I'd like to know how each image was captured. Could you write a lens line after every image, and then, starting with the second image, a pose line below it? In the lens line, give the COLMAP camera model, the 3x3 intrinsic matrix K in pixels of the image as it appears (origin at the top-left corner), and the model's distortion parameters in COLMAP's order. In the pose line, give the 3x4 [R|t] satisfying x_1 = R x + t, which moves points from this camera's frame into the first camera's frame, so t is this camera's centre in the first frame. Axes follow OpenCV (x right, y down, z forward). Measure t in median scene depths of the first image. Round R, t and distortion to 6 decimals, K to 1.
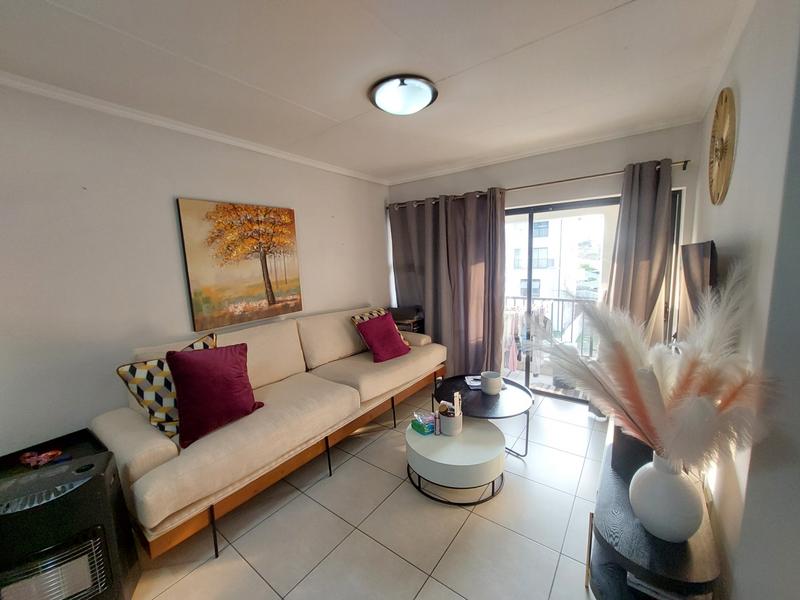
lens RADIAL K [[314.8, 0, 400.0], [0, 314.8, 300.0], [0, 0, 1]] dist [-0.011441, 0.000171]
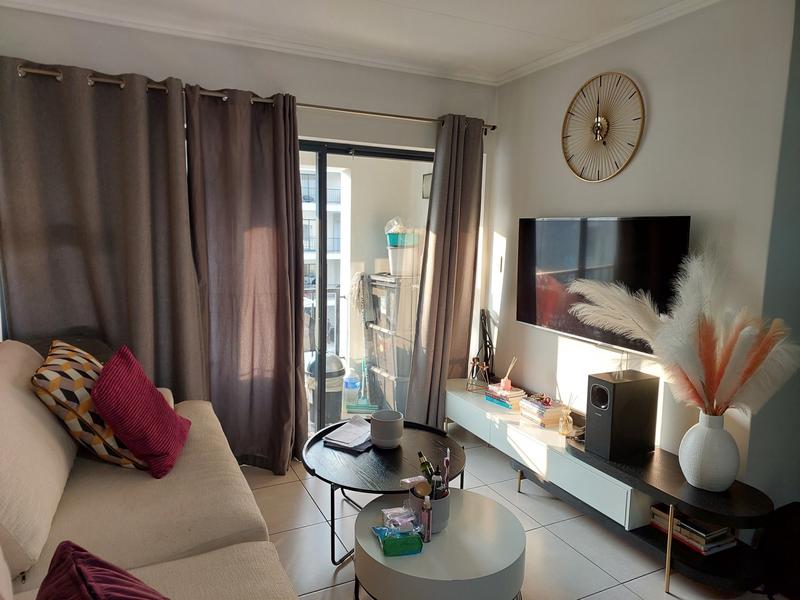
lens RADIAL K [[551.9, 0, 400.0], [0, 551.9, 300.0], [0, 0, 1]] dist [0.005312, -0.002277]
pose [[0.465059, -0.070445, 0.882473, -0.476857], [0.072210, 0.996526, 0.041495, -0.024412], [-0.882330, 0.044426, 0.468530, 0.374215]]
